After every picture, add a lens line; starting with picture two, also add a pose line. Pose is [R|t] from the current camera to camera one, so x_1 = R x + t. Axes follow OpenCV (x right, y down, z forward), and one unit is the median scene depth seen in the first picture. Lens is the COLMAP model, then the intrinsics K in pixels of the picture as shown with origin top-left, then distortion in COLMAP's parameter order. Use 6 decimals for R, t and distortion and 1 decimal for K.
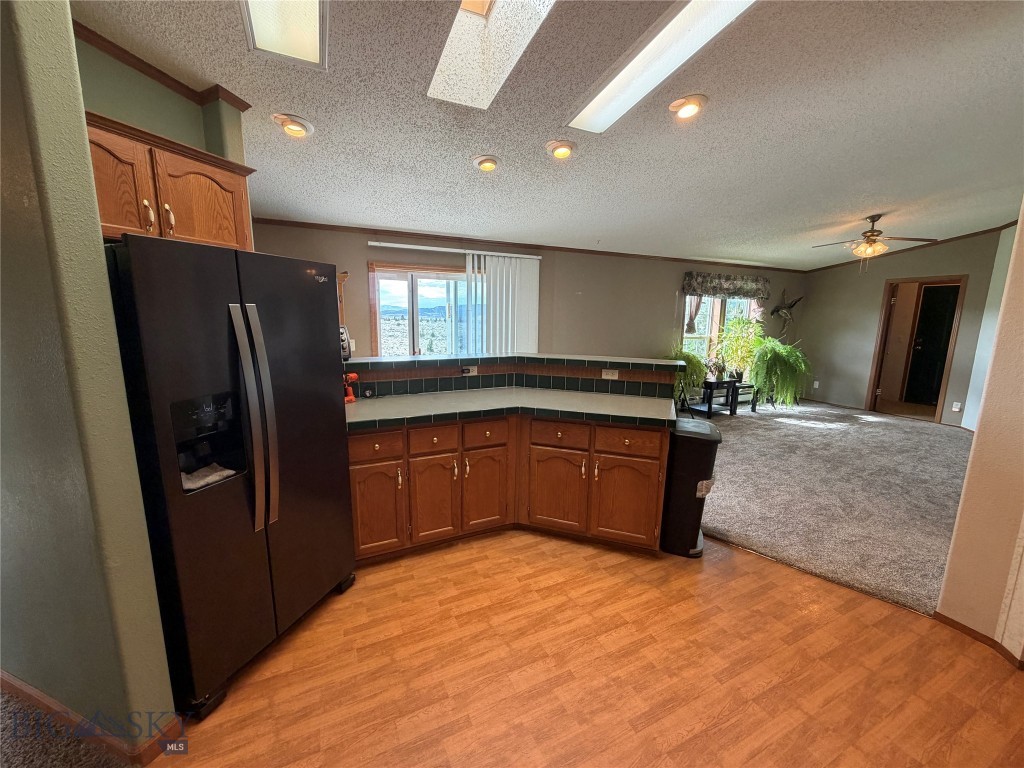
lens RADIAL K [[407.3, 0, 511.5], [0, 407.3, 384.2], [0, 0, 1]] dist [-0.003623, 0.000481]
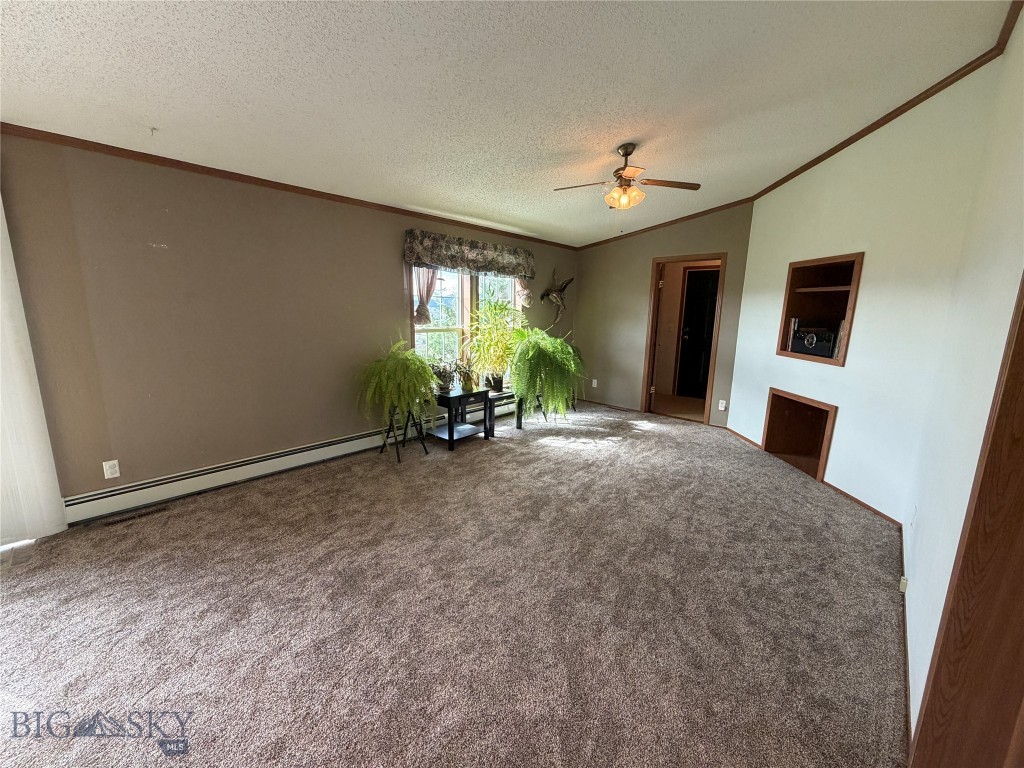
lens RADIAL K [[407.3, 0, 510.3], [0, 407.3, 382.9], [0, 0, 1]] dist [-0.003623, 0.000481]
pose [[0.928601, -0.061099, 0.366016, 0.330636], [0.053682, 0.998095, 0.030419, -0.041762], [-0.367178, -0.008599, 0.930111, 0.329355]]
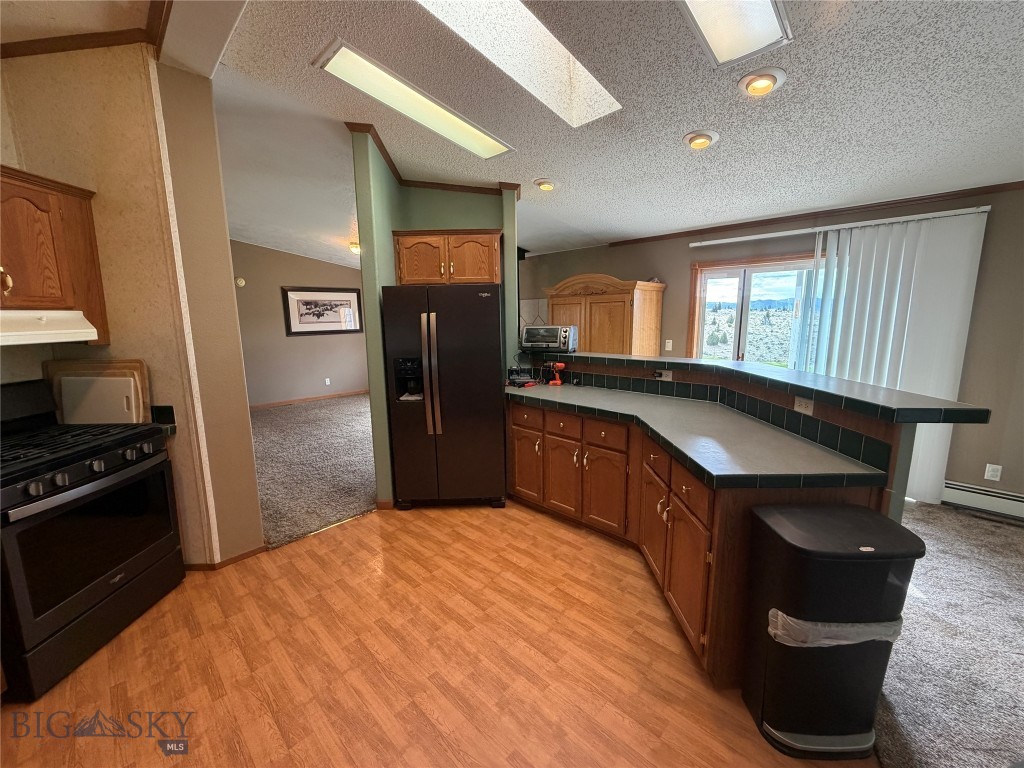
lens RADIAL K [[407.3, 0, 508.8], [0, 407.3, 384.3], [0, 0, 1]] dist [-0.003623, 0.000481]
pose [[0.339381, 0.136827, -0.930645, 0.325377], [-0.142536, 0.985420, 0.092901, -0.024565], [0.929787, 0.101121, 0.353935, 0.174912]]
